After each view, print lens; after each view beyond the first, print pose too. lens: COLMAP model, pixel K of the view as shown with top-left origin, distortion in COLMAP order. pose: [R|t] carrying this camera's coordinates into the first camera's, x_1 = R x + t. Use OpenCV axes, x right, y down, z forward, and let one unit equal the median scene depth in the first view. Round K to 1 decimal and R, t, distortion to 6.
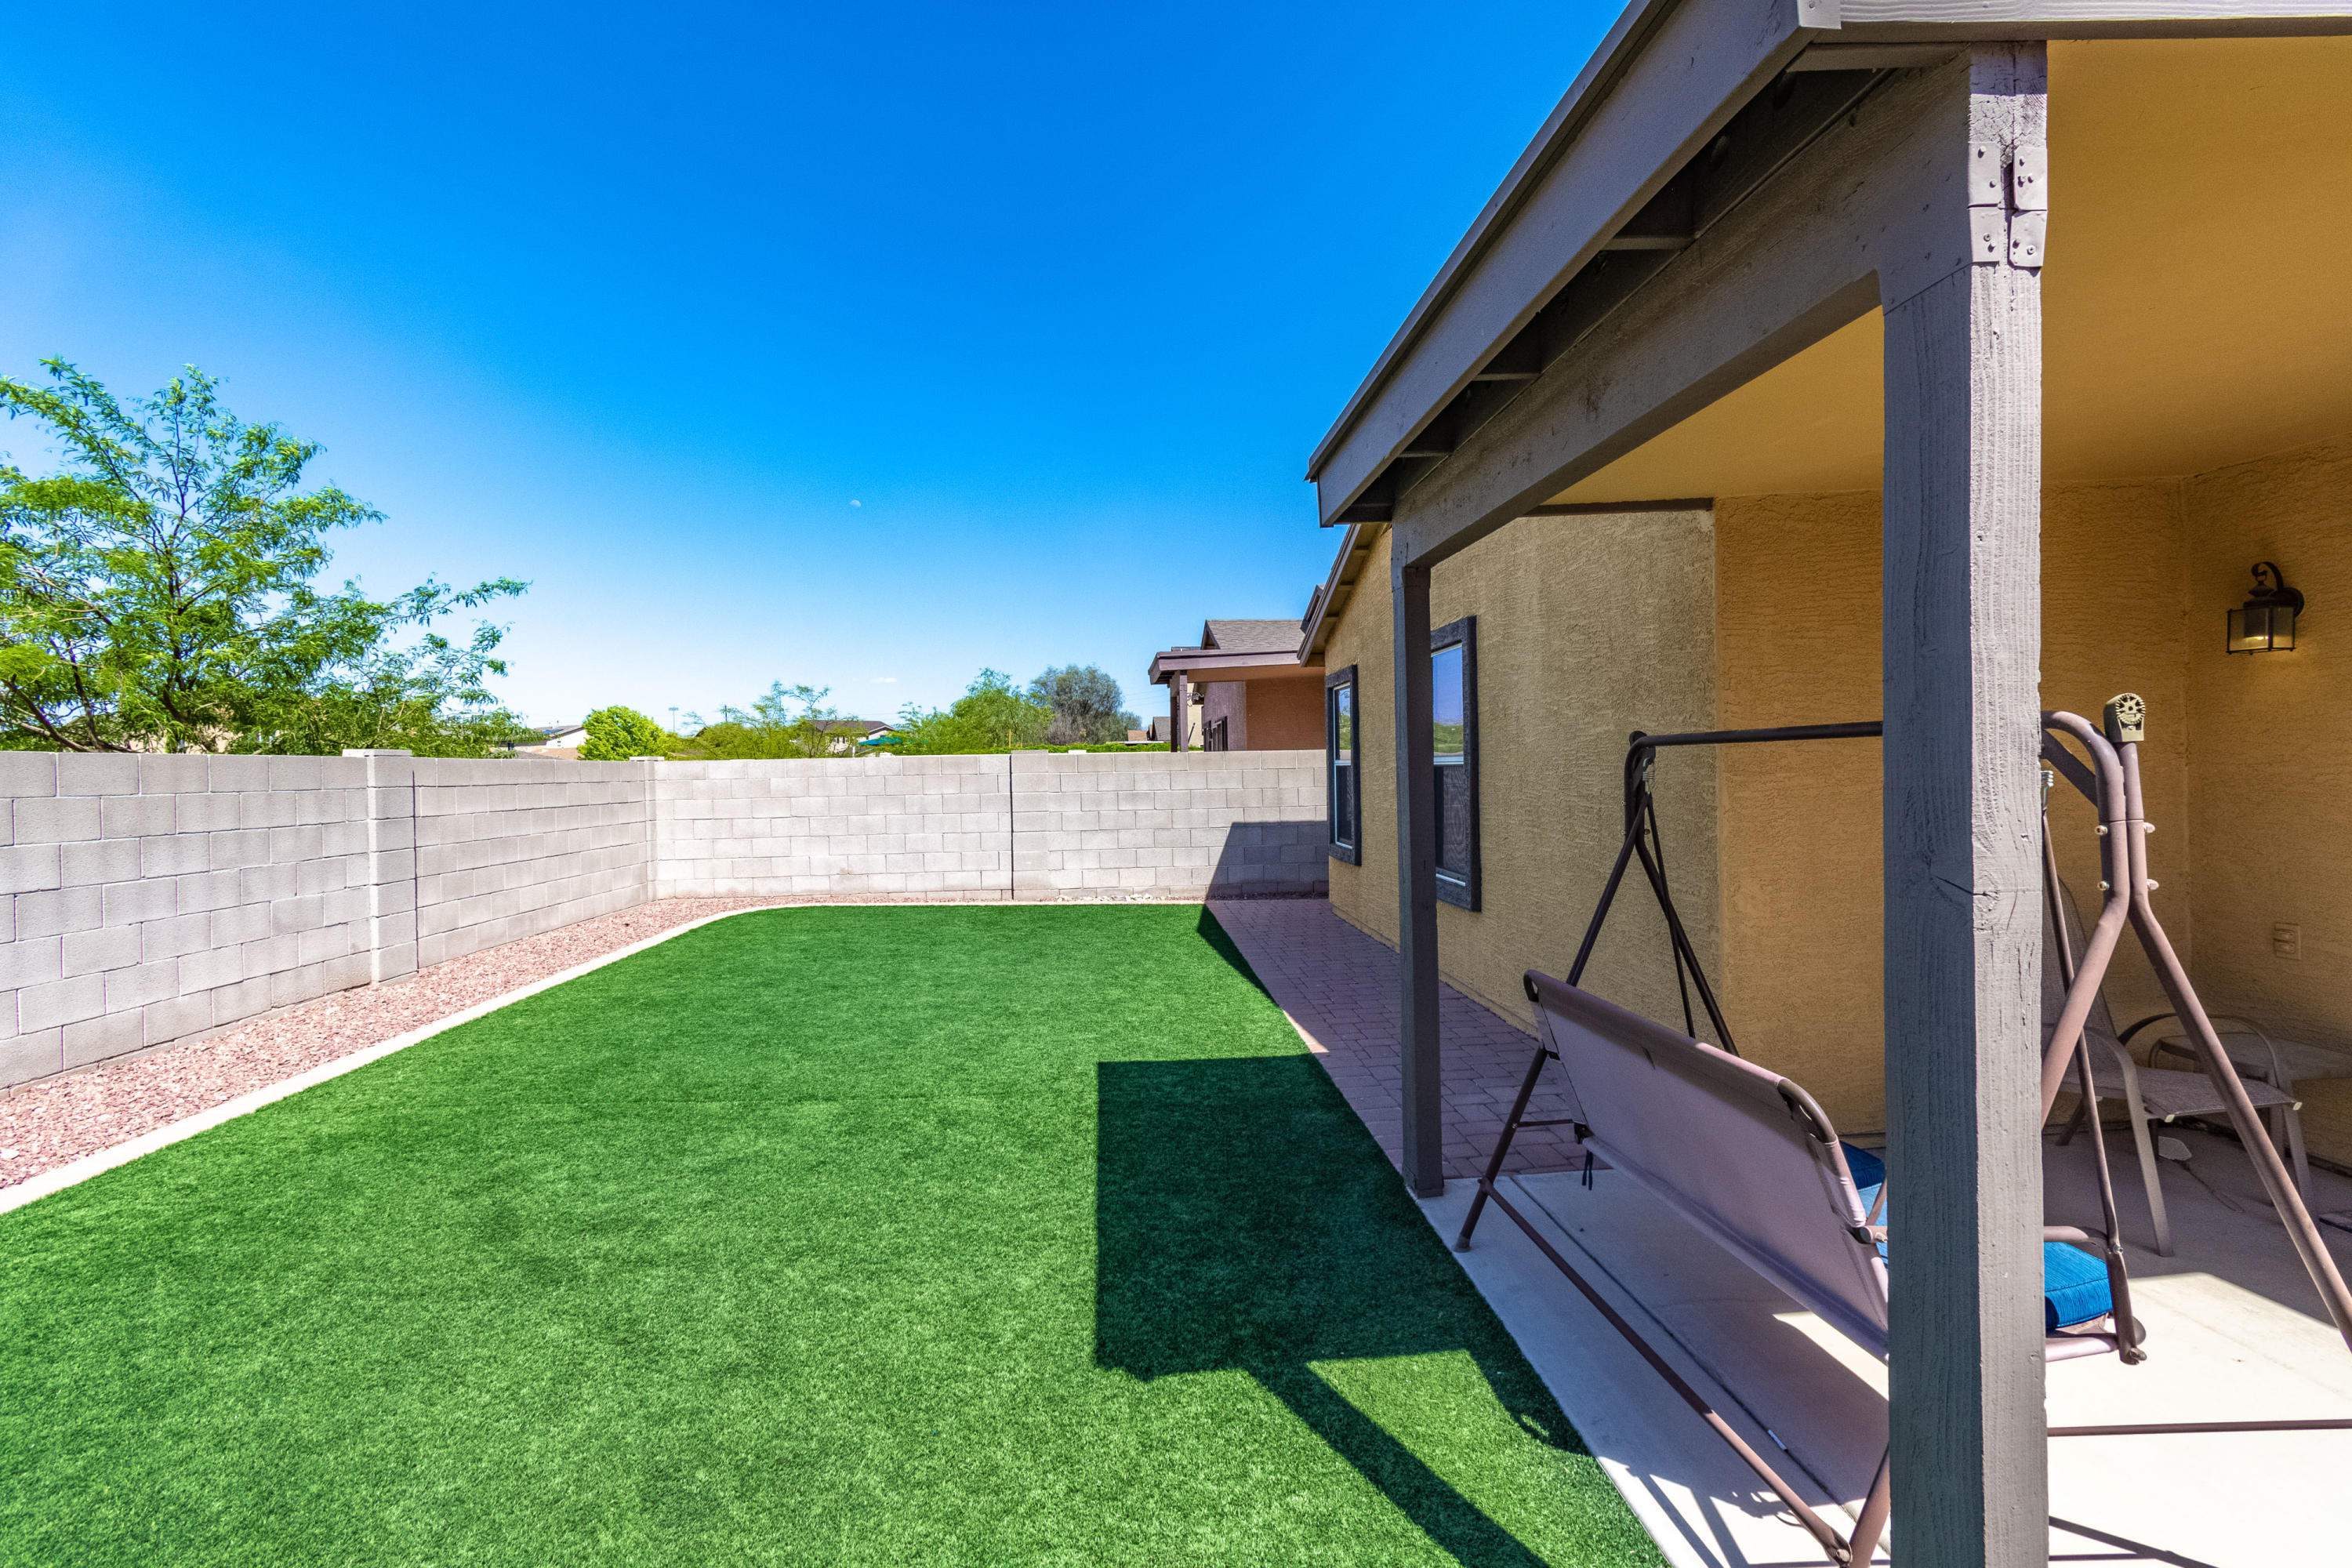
lens RADIAL K [[1041.8, 0, 1181.3], [0, 1041.8, 779.7], [0, 0, 1]] dist [0.001934, 0.000455]
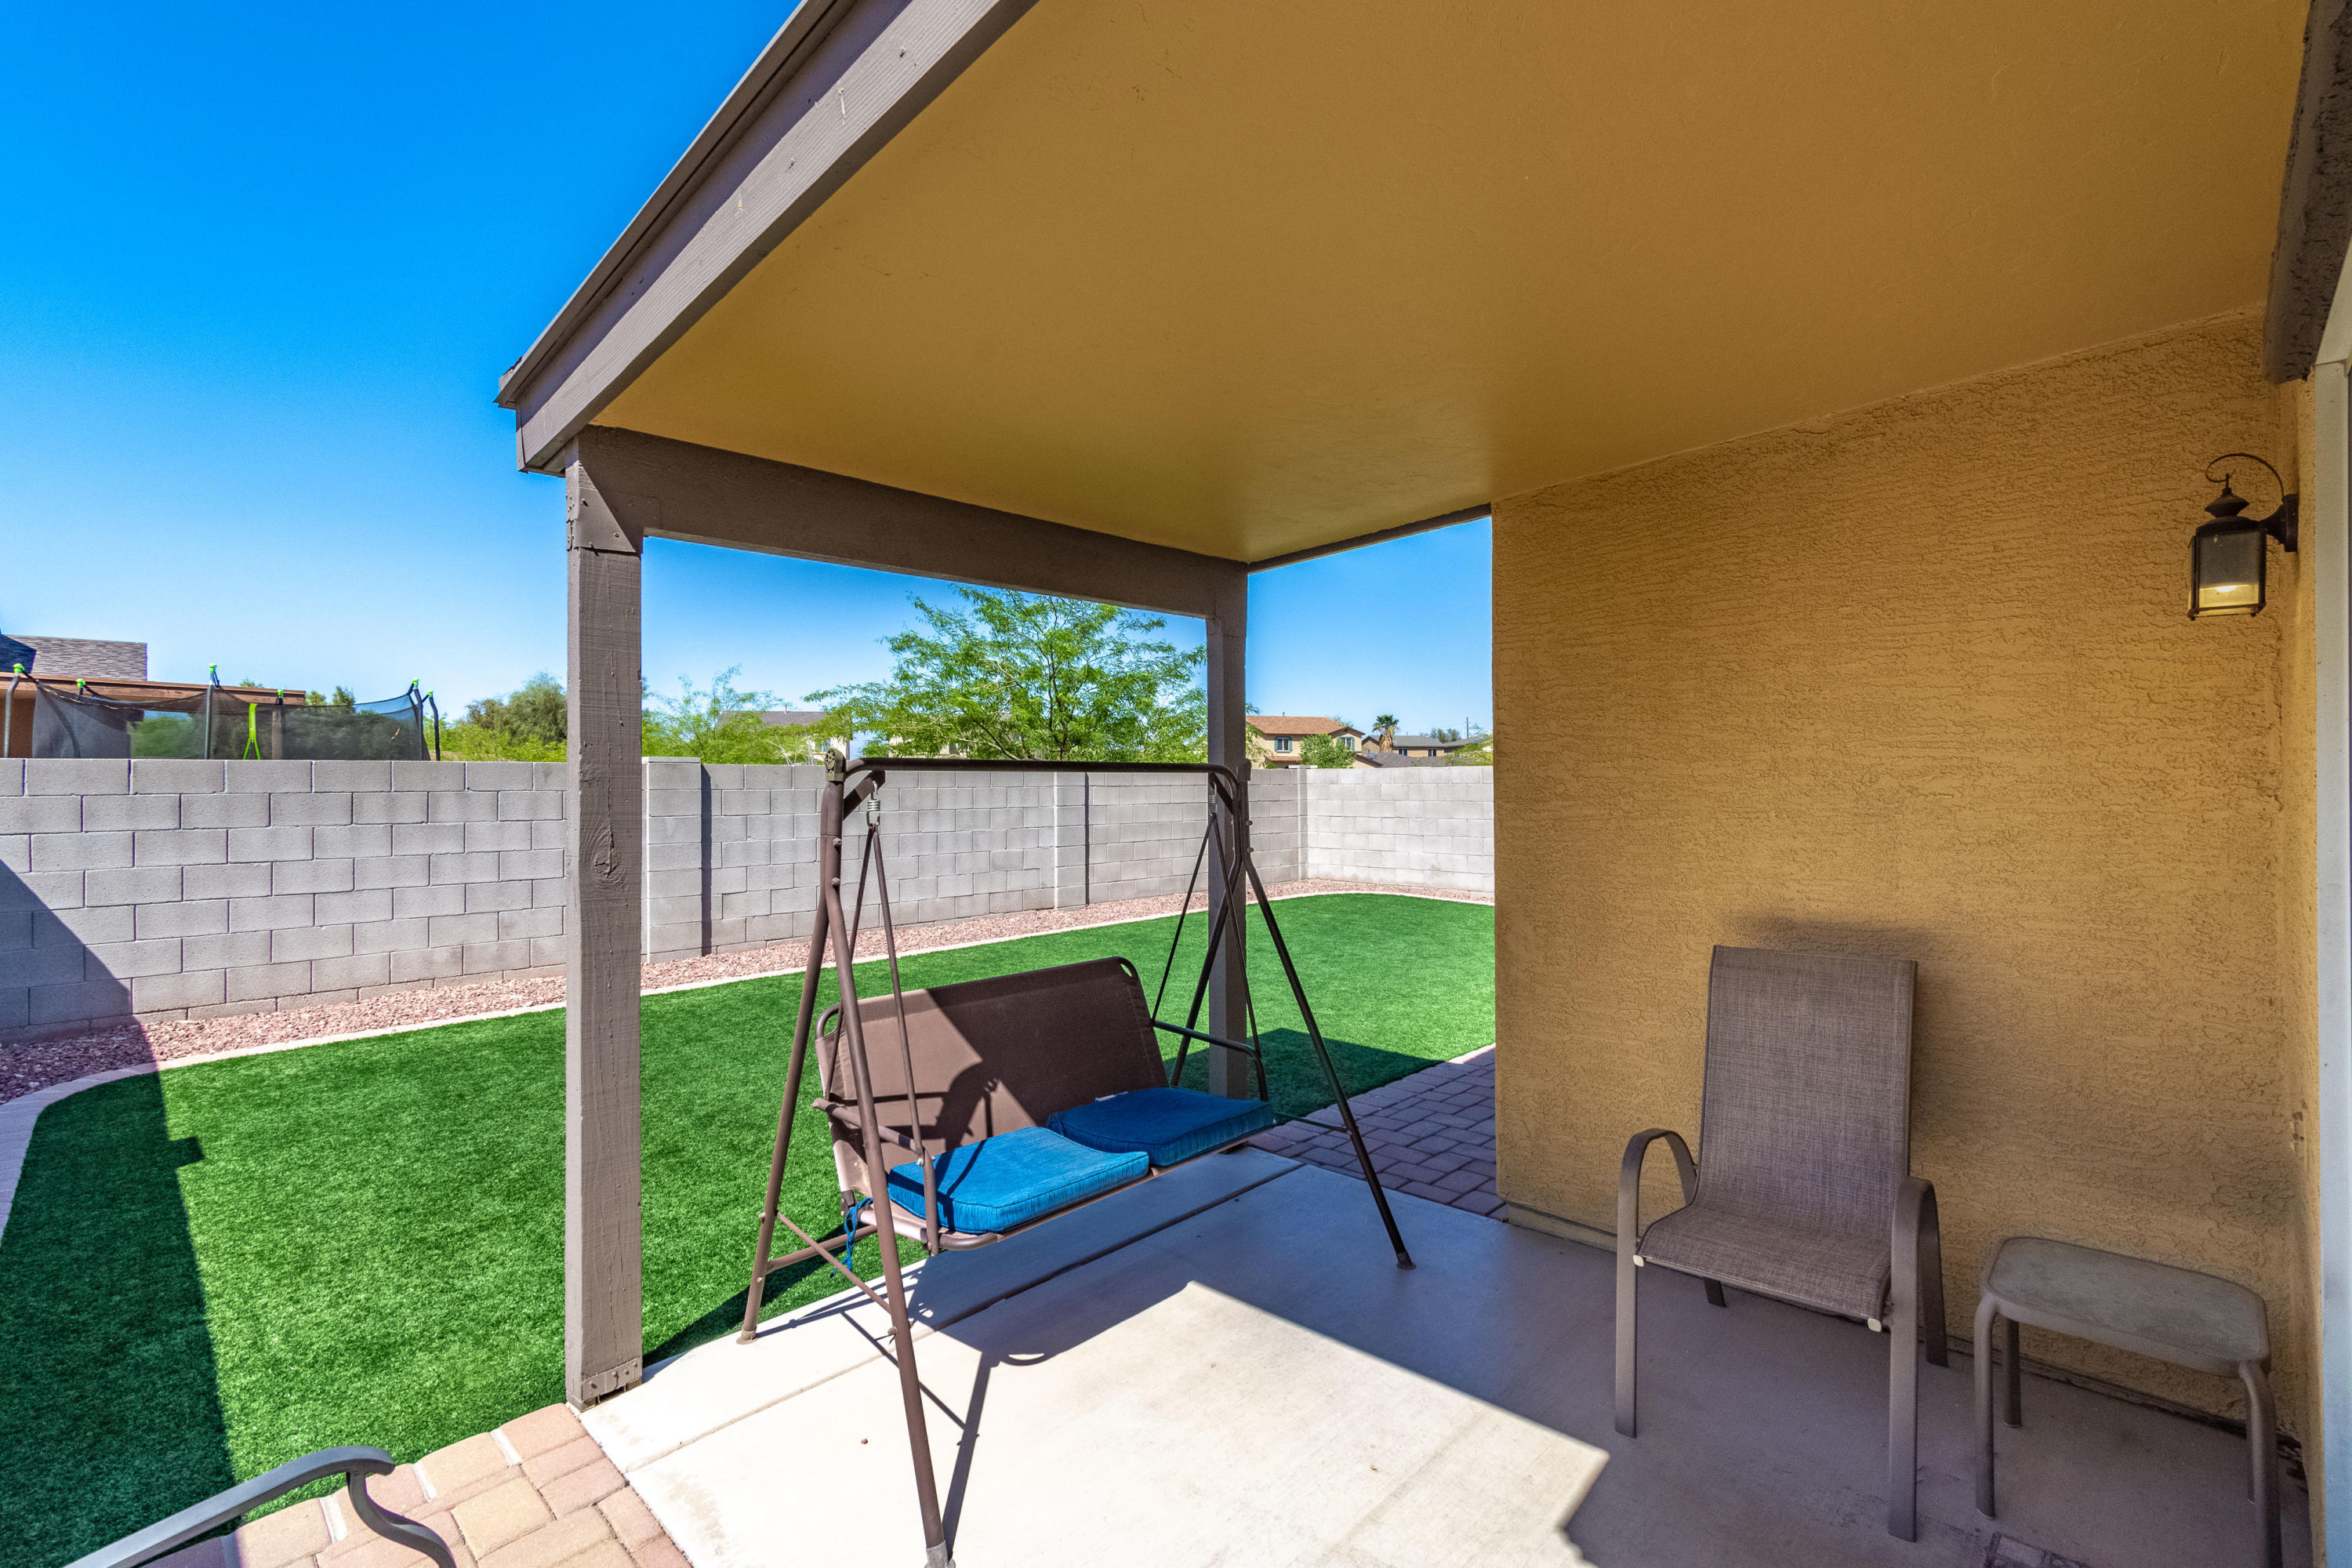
lens RADIAL K [[1041.8, 0, 1190.0], [0, 1041.8, 777.4], [0, 0, 1]] dist [0.001934, 0.000455]
pose [[0.654233, 0.011647, -0.756203, 0.646522], [-0.015351, 0.999880, 0.002119, -0.014600], [0.756137, 0.010222, 0.654333, 0.117745]]
